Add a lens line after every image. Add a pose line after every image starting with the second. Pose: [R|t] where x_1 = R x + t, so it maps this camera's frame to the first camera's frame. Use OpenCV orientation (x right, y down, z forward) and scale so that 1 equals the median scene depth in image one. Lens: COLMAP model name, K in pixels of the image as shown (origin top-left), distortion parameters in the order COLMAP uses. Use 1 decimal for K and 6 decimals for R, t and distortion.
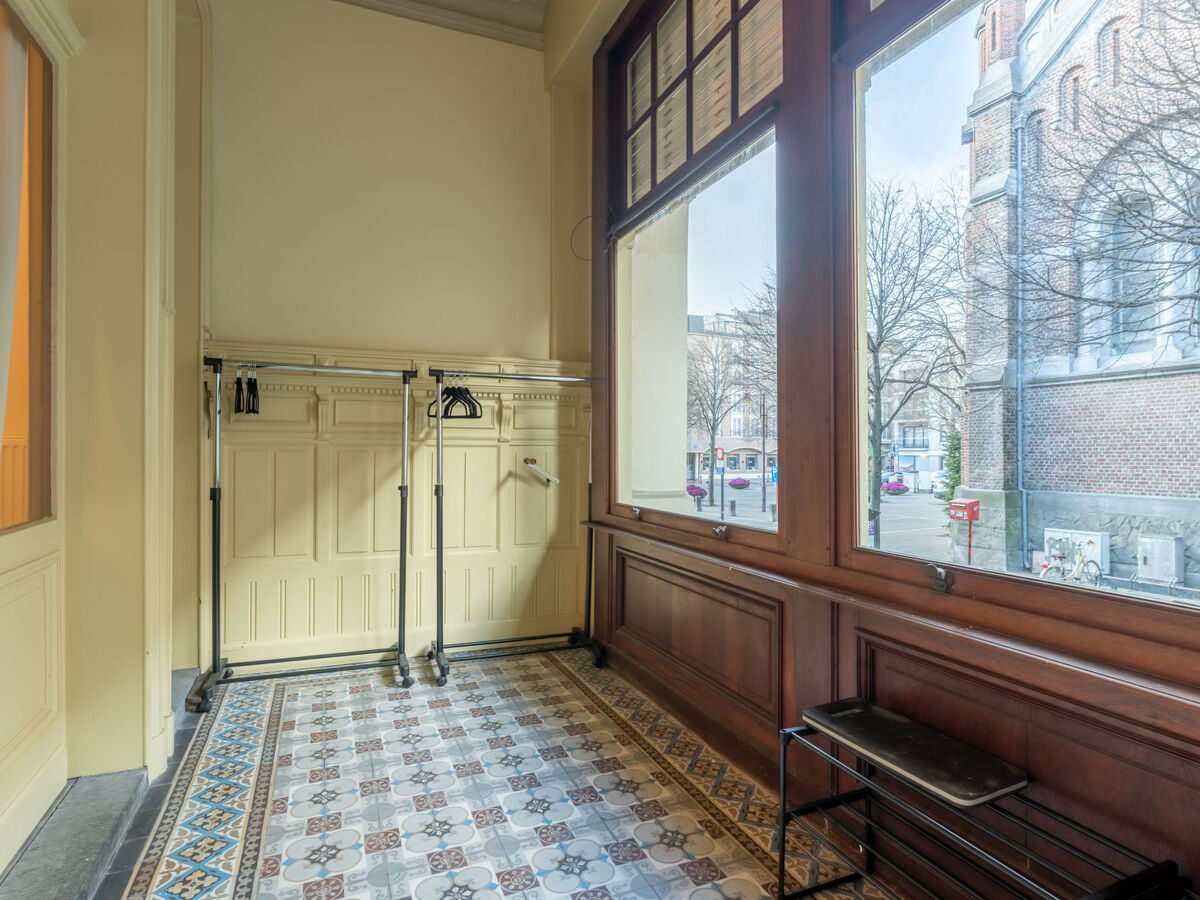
lens RADIAL K [[657.5, 0, 598.0], [0, 657.5, 462.2], [0, 0, 1]] dist [0.000869, -0.000015]
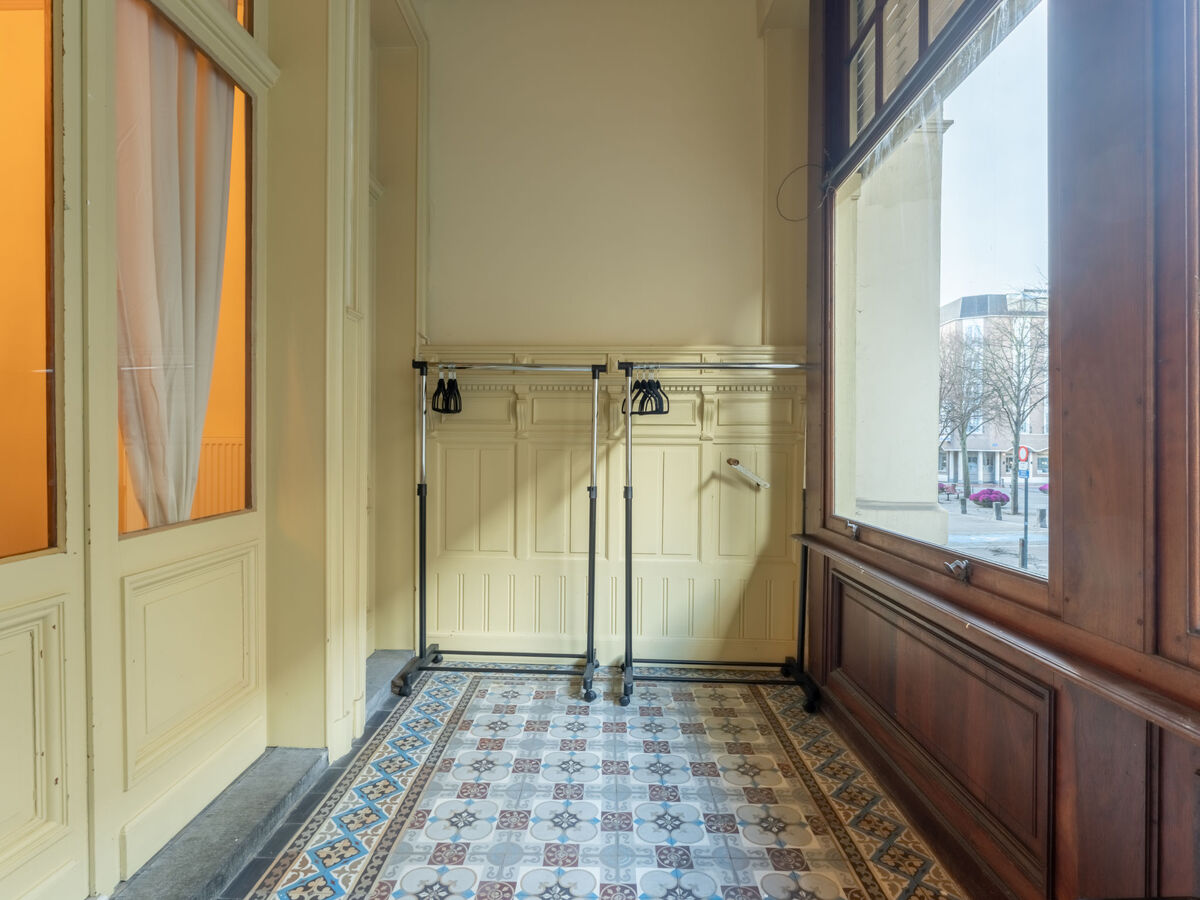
lens RADIAL K [[612.3, 0, 617.1], [0, 612.3, 455.9], [0, 0, 1]] dist [0.000516, -0.000873]
pose [[0.911701, 0.008569, -0.410765, 0.101273], [-0.010704, 0.999939, -0.002899, -0.006111], [0.410715, 0.007040, 0.911737, 0.213370]]
